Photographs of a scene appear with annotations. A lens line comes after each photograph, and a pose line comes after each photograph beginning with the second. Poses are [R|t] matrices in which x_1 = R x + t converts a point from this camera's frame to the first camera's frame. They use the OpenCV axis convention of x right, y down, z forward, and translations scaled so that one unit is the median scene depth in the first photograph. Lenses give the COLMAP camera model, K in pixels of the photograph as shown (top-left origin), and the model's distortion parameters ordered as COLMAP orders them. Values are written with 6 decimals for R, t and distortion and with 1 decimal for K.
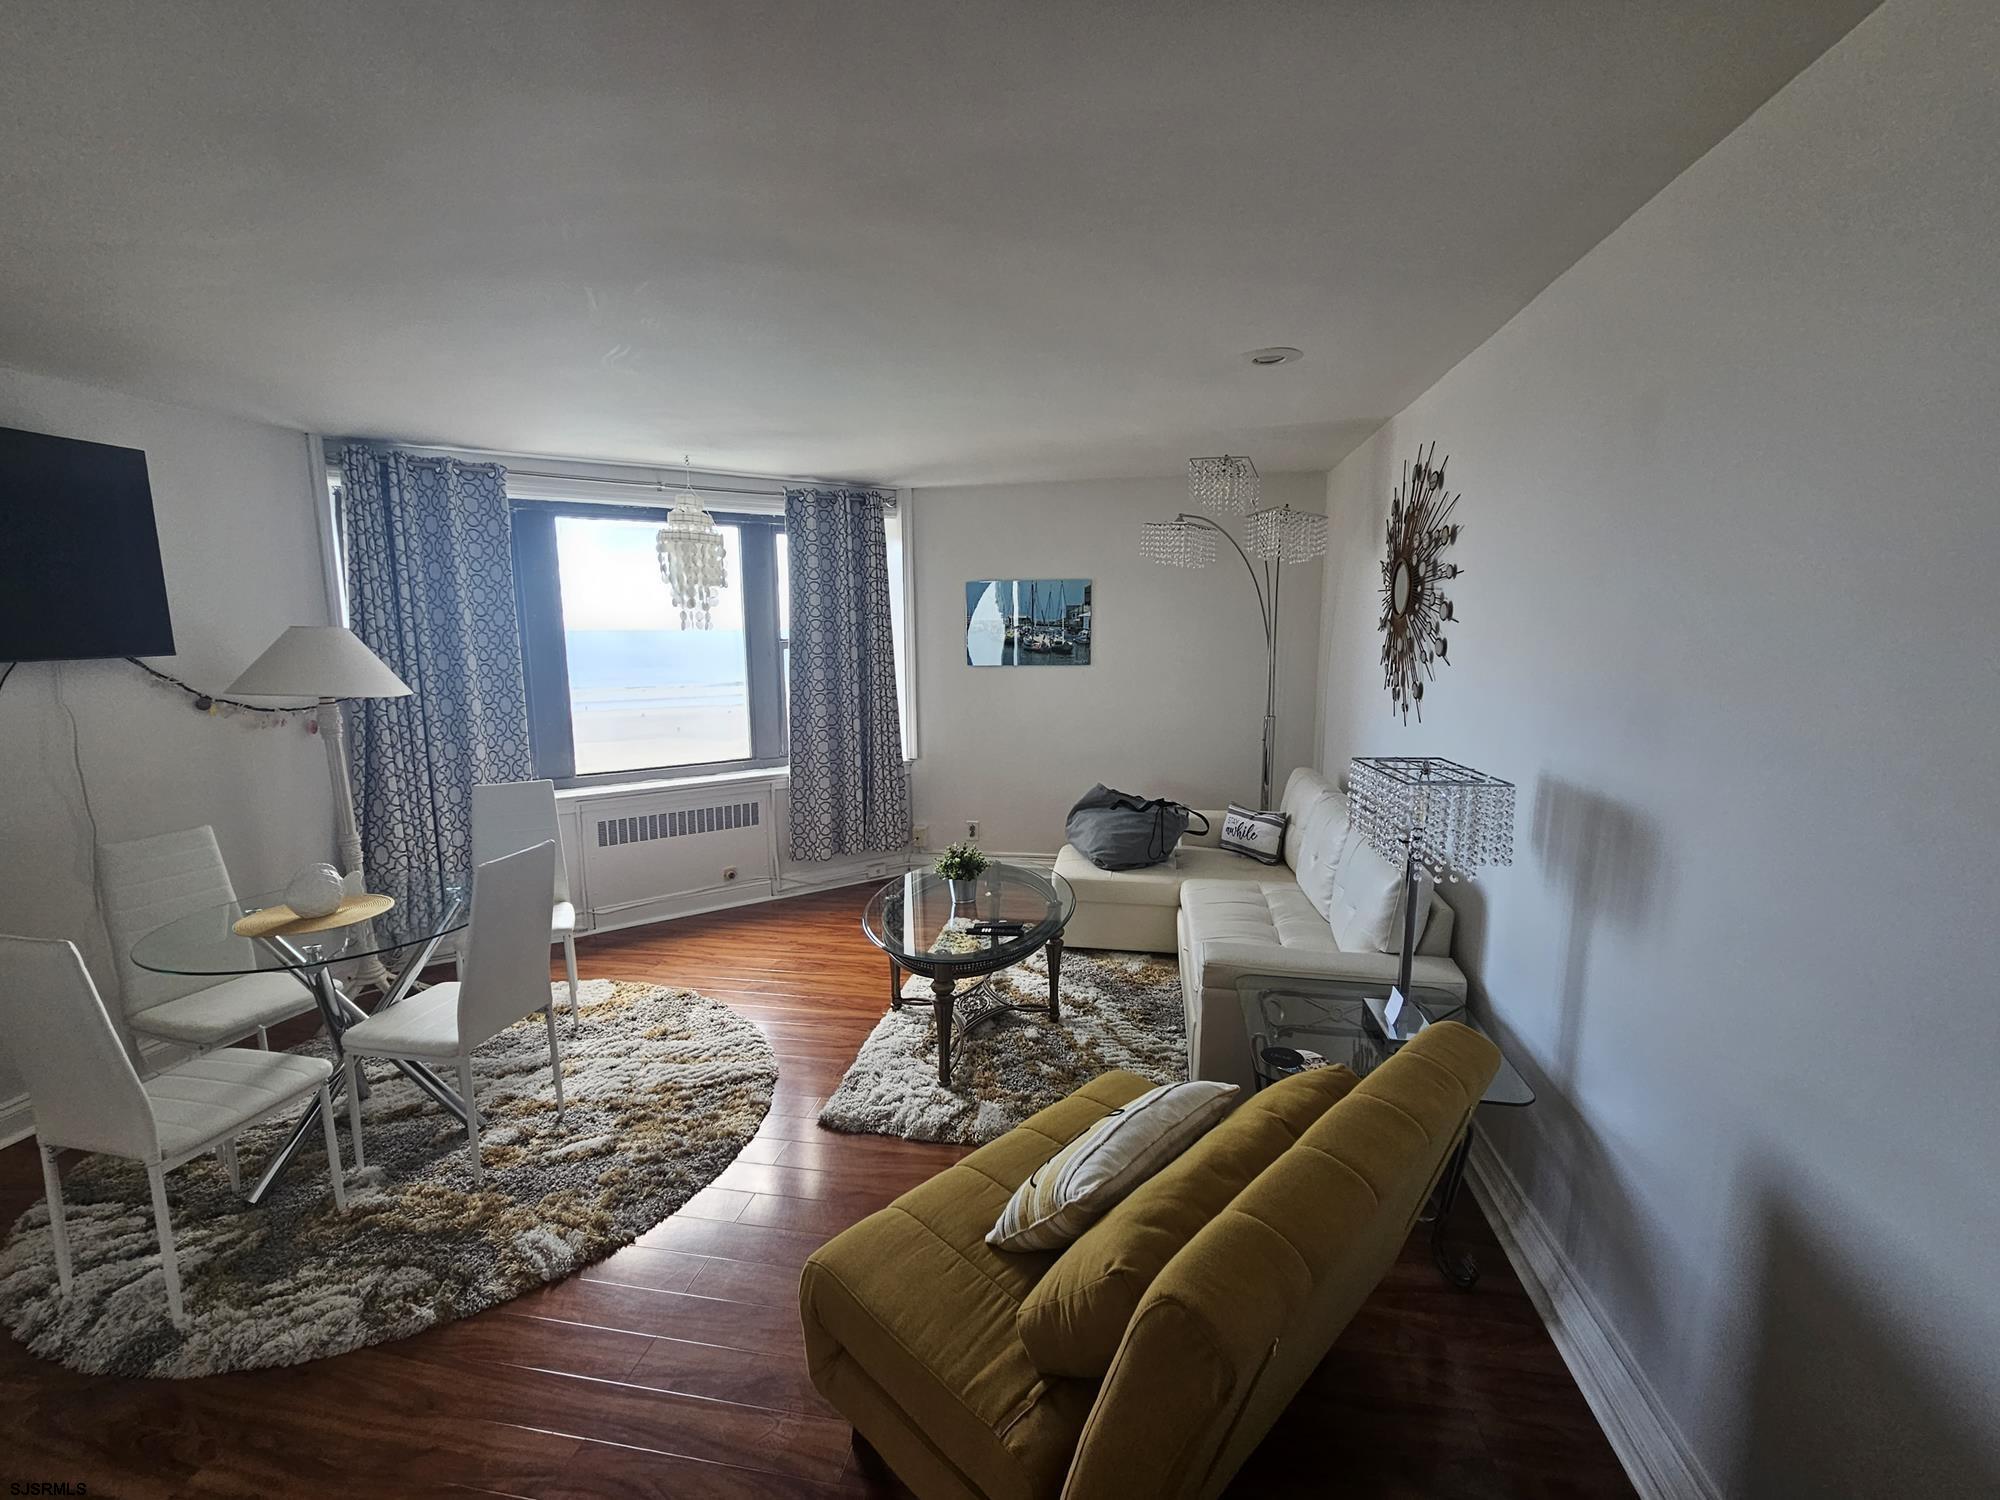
lens RADIAL K [[837.1, 0, 981.0], [0, 837.1, 754.9], [0, 0, 1]] dist [-0.008538, 0.001575]
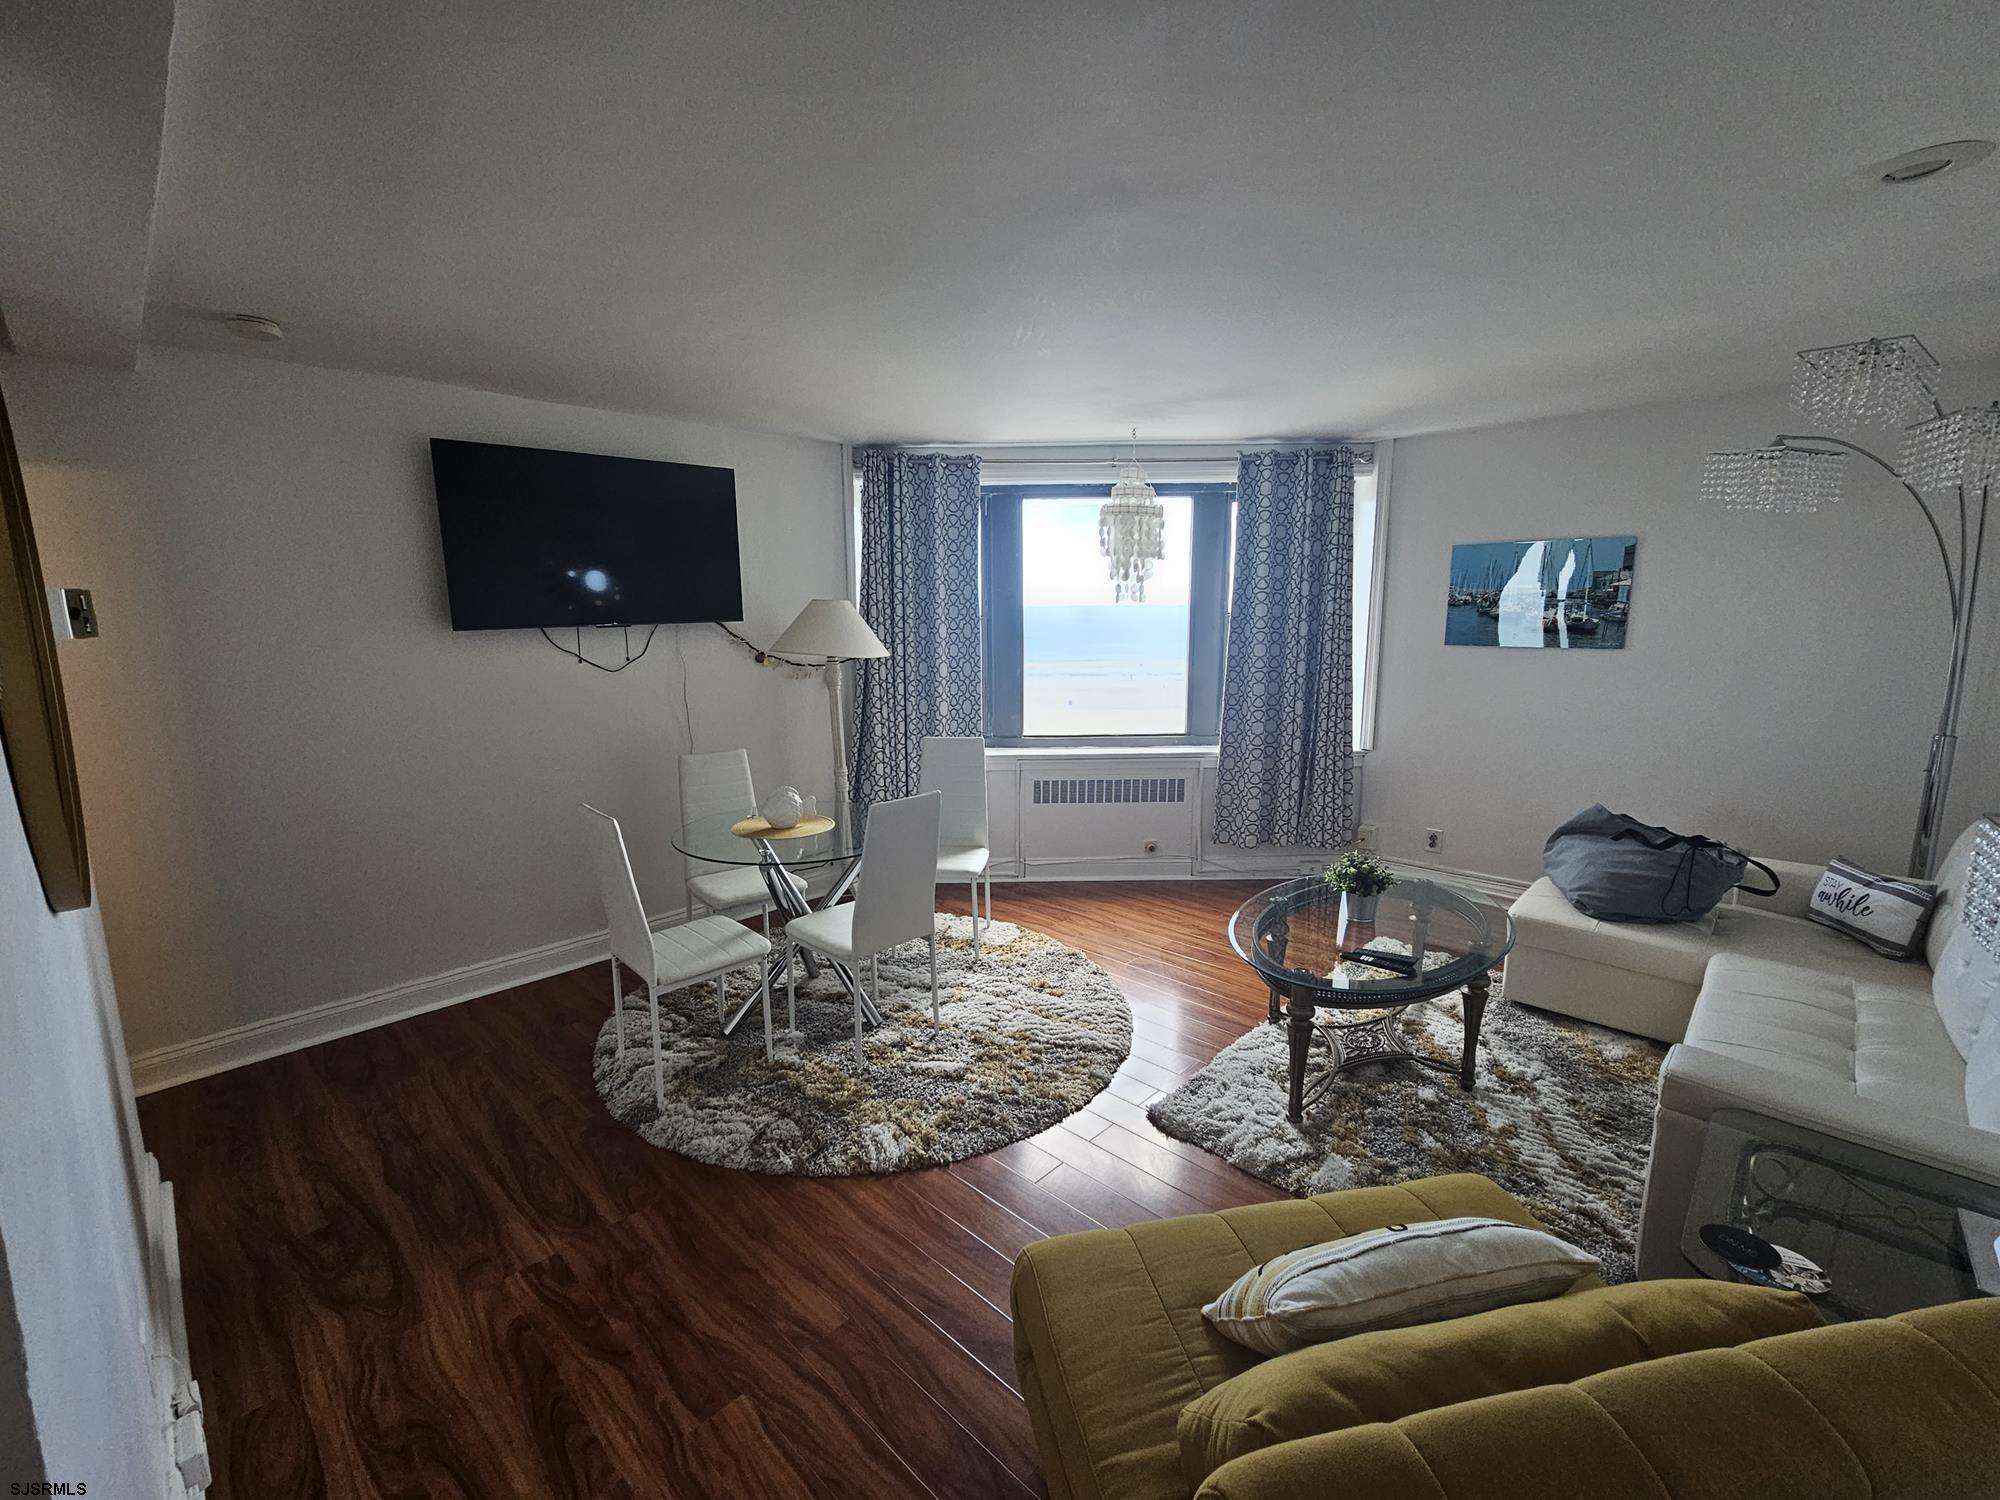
lens RADIAL K [[837.1, 0, 998.2], [0, 837.1, 751.8], [0, 0, 1]] dist [-0.008538, 0.001575]
pose [[0.834950, 0.094219, -0.542201, 0.109856], [-0.081086, 0.995544, 0.048131, -0.006418], [0.544320, 0.003778, 0.838869, 0.075152]]
